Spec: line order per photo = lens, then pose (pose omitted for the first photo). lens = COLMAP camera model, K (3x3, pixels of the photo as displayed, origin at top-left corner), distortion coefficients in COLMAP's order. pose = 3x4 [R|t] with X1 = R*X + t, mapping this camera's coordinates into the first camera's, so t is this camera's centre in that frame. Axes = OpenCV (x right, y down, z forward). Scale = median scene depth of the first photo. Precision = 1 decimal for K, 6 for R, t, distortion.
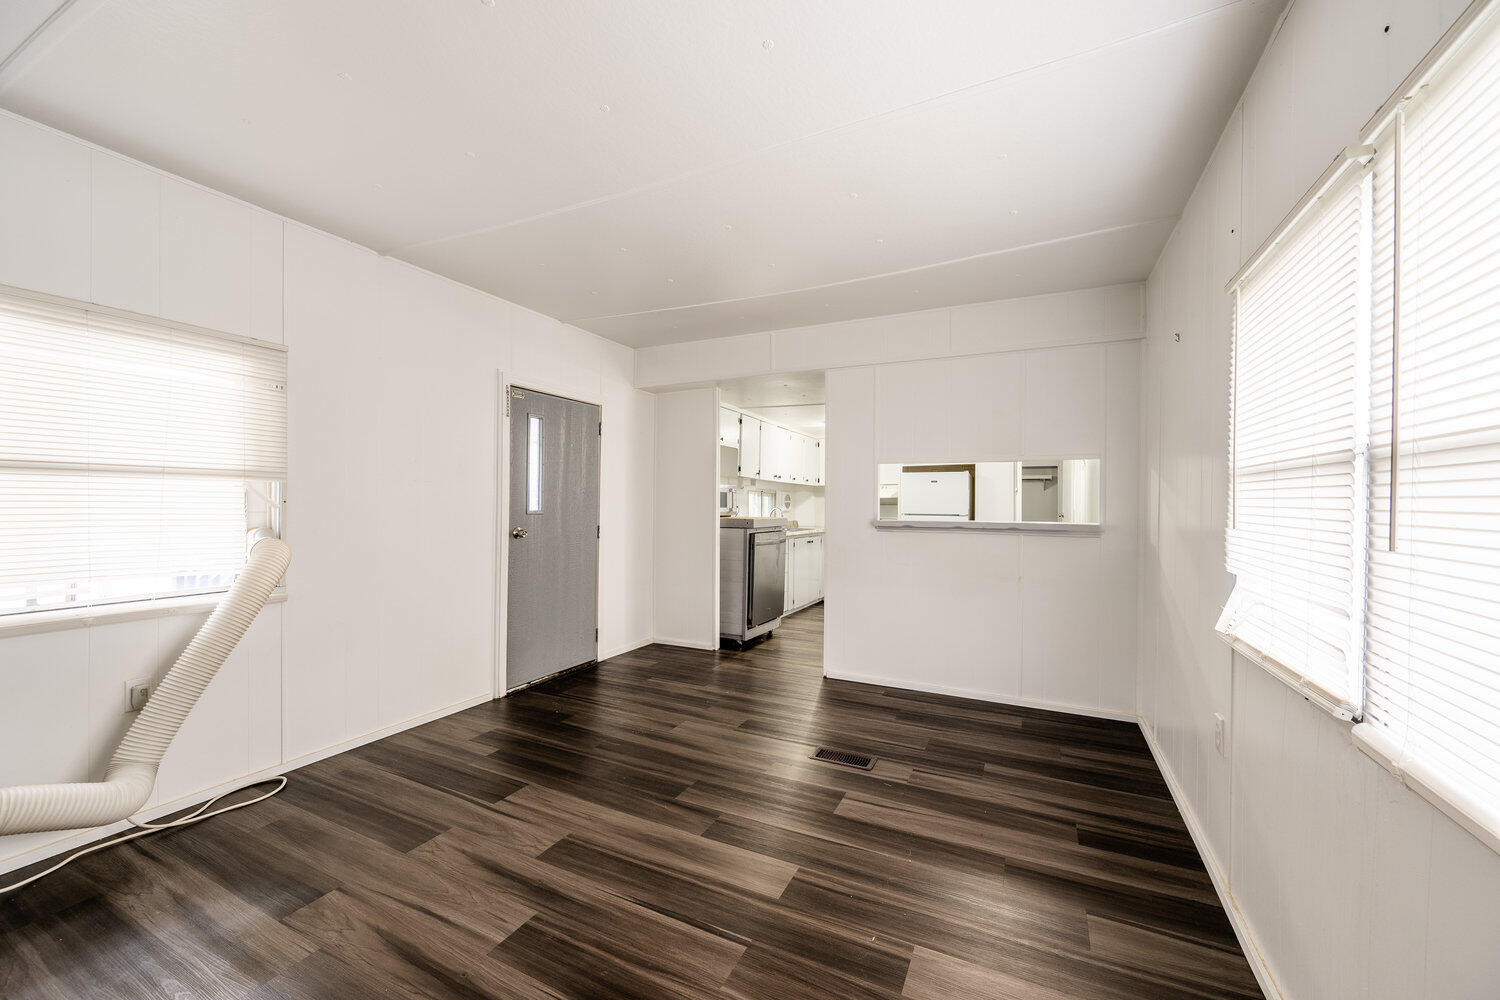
lens RADIAL K [[583.3, 0, 756.7], [0, 583.3, 502.4], [0, 0, 1]] dist [-0.002923, 0.000550]
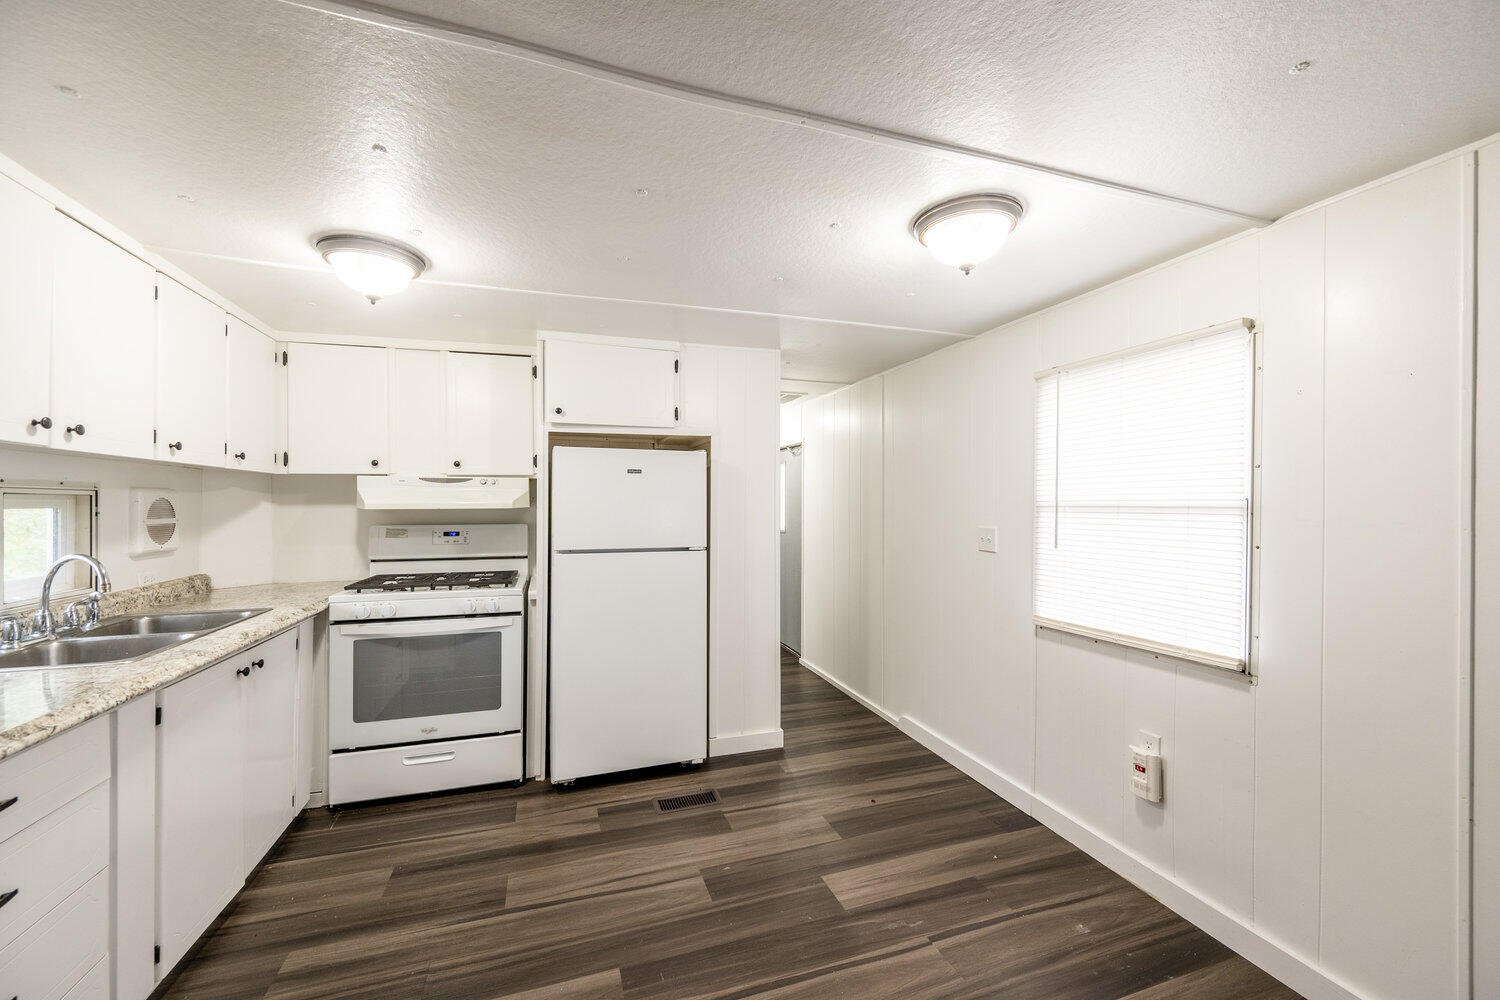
lens RADIAL K [[583.3, 0, 750.3], [0, 583.3, 502.8], [0, 0, 1]] dist [-0.002923, 0.000550]
pose [[0.710105, -0.003798, 0.704085, 0.118486], [-0.000099, 0.999985, 0.005494, -0.027129], [-0.704096, -0.003971, 0.710094, 1.136508]]
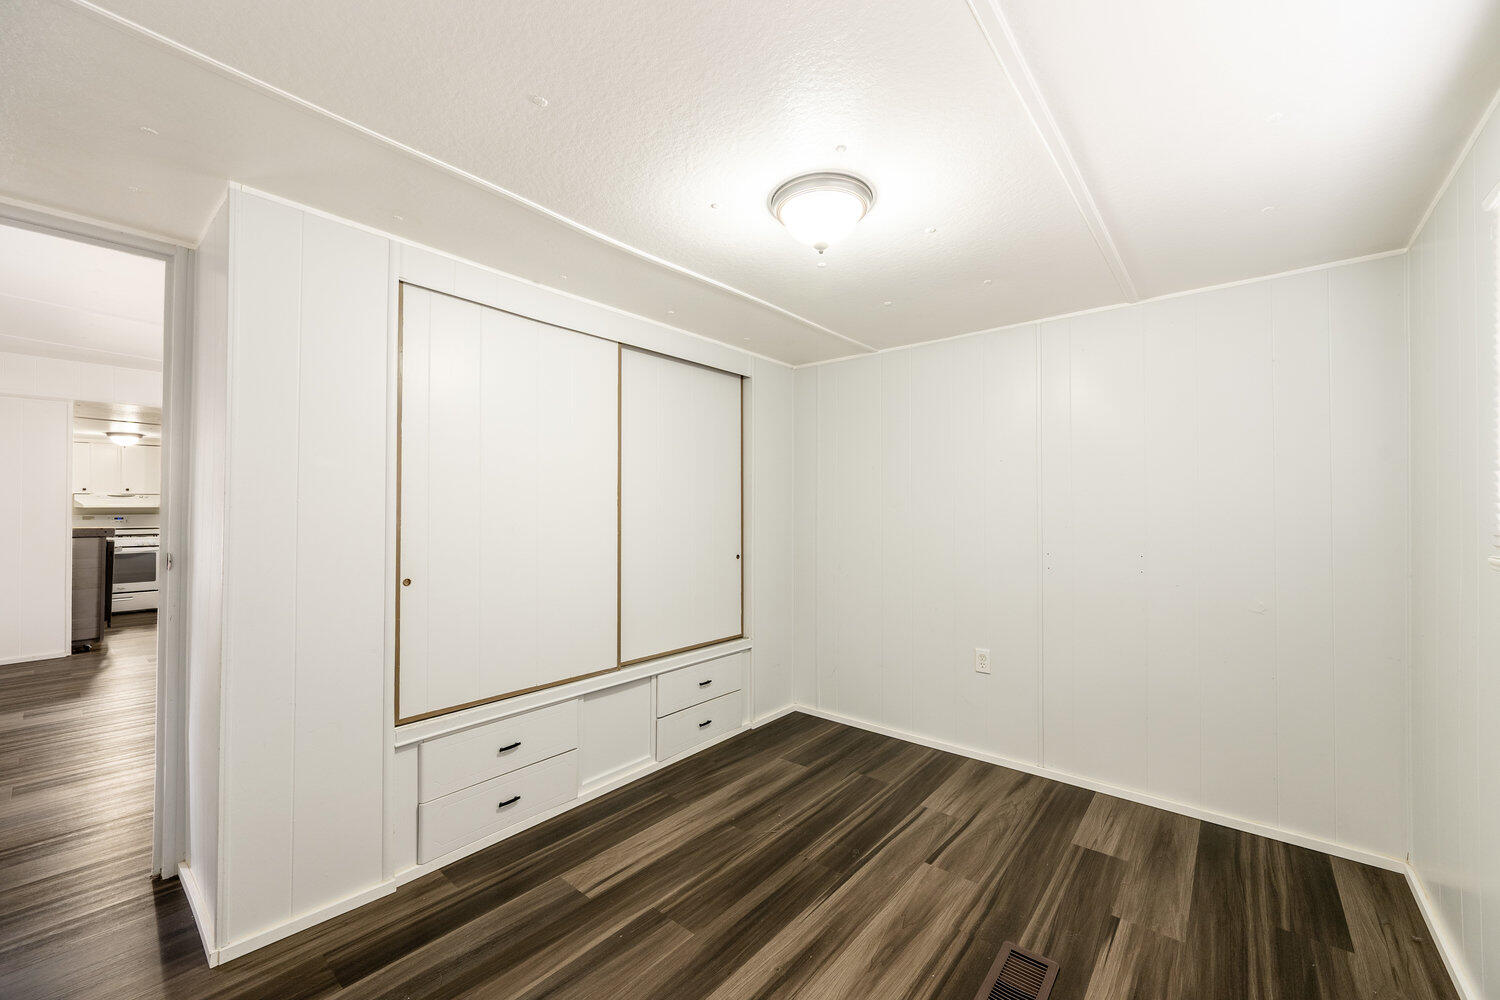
lens RADIAL K [[583.3, 0, 762.8], [0, 583.3, 499.6], [0, 0, 1]] dist [-0.002923, 0.000550]
pose [[0.230996, 0.008219, 0.972920, -1.032265], [0.002650, 0.999955, -0.009077, -0.017561], [-0.972951, 0.004675, 0.230964, -0.578923]]
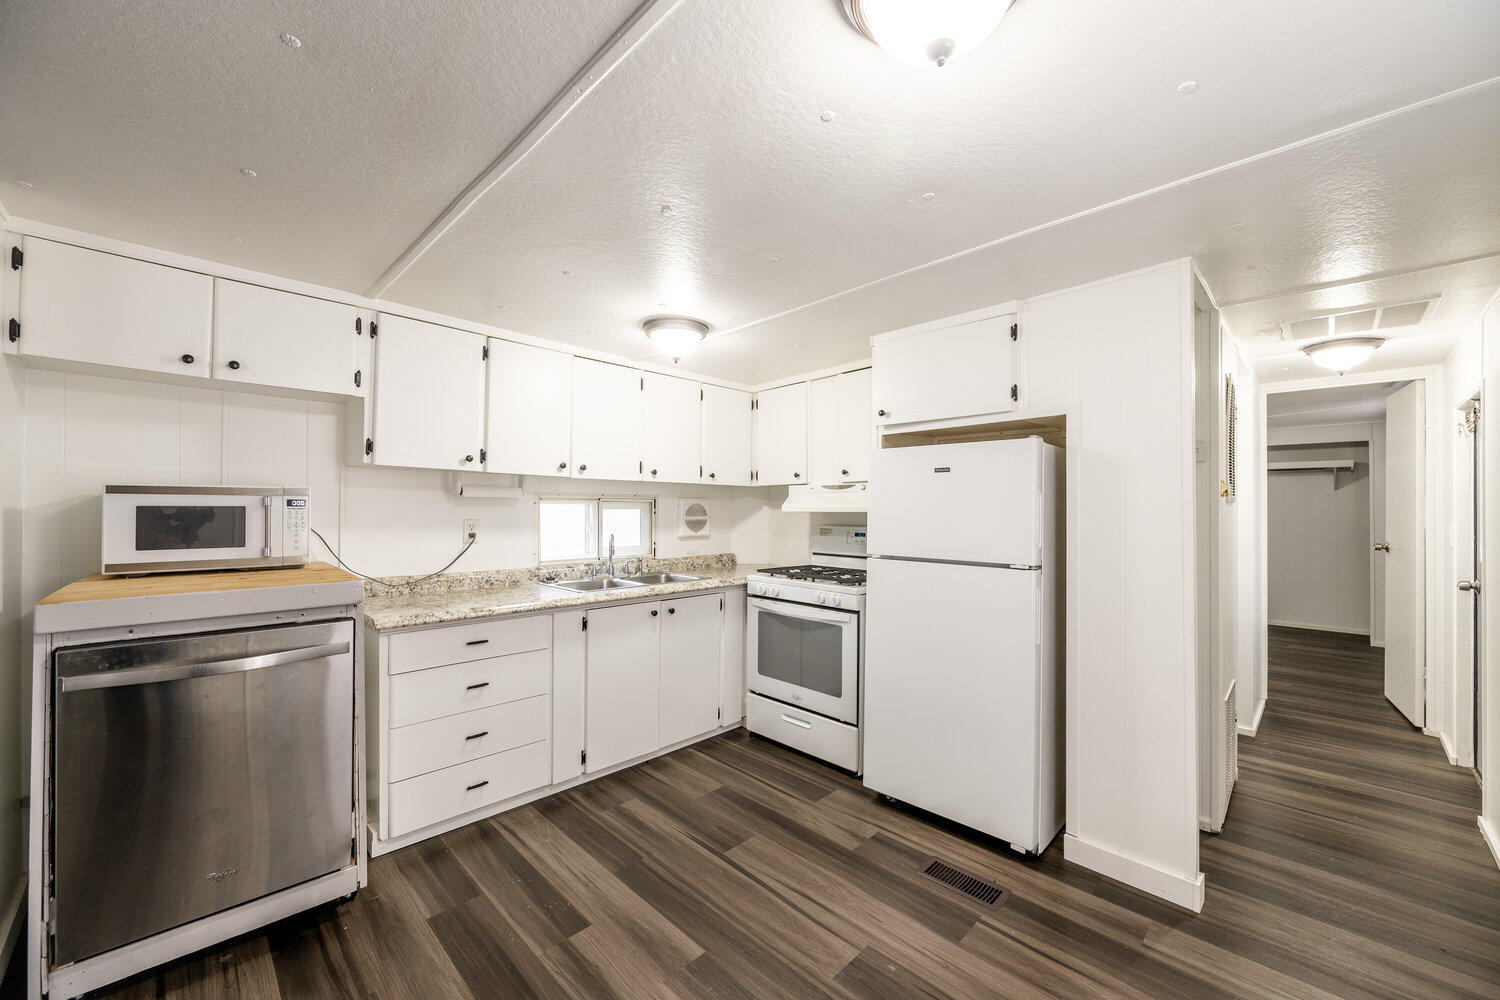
lens RADIAL K [[583.3, 0, 751.4], [0, 583.3, 502.7], [0, 0, 1]] dist [-0.002923, 0.000550]
pose [[0.945117, -0.004204, -0.326705, 0.548875], [0.002354, 0.999979, -0.006056, -0.023800], [0.326723, 0.004955, 0.945107, 1.092837]]
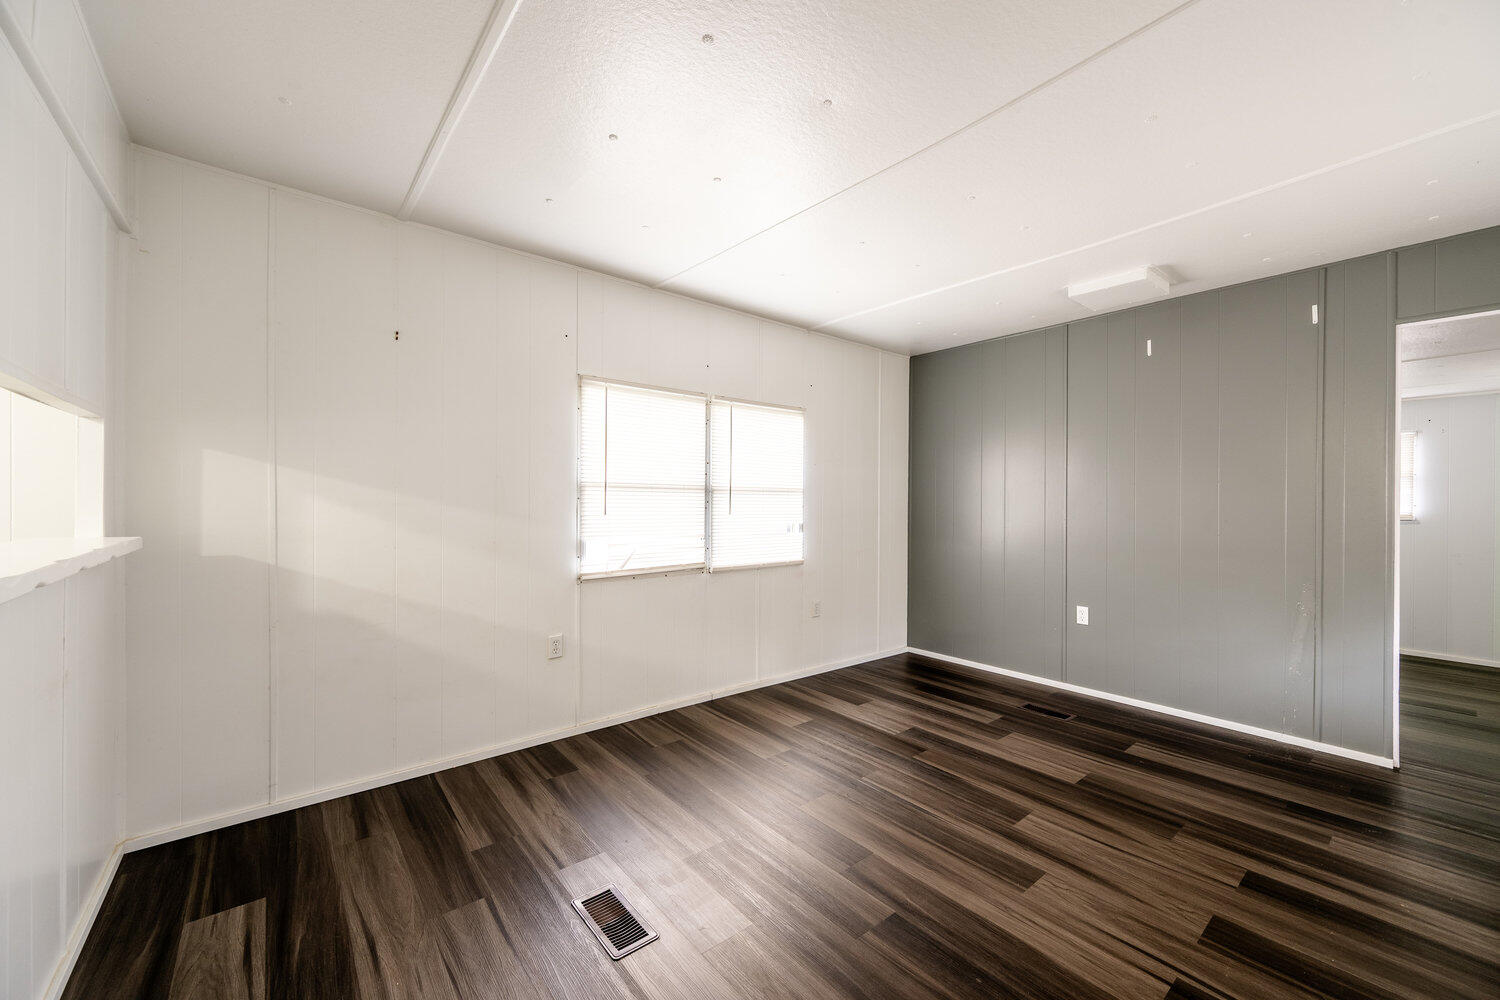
lens RADIAL K [[583.3, 0, 756.3], [0, 583.3, 502.7], [0, 0, 1]] dist [-0.002923, 0.000550]
pose [[-0.910274, -0.019206, 0.413562, -0.177632], [-0.015320, 0.999802, 0.012712, -0.011319], [-0.413724, 0.005236, -0.910387, 1.131250]]
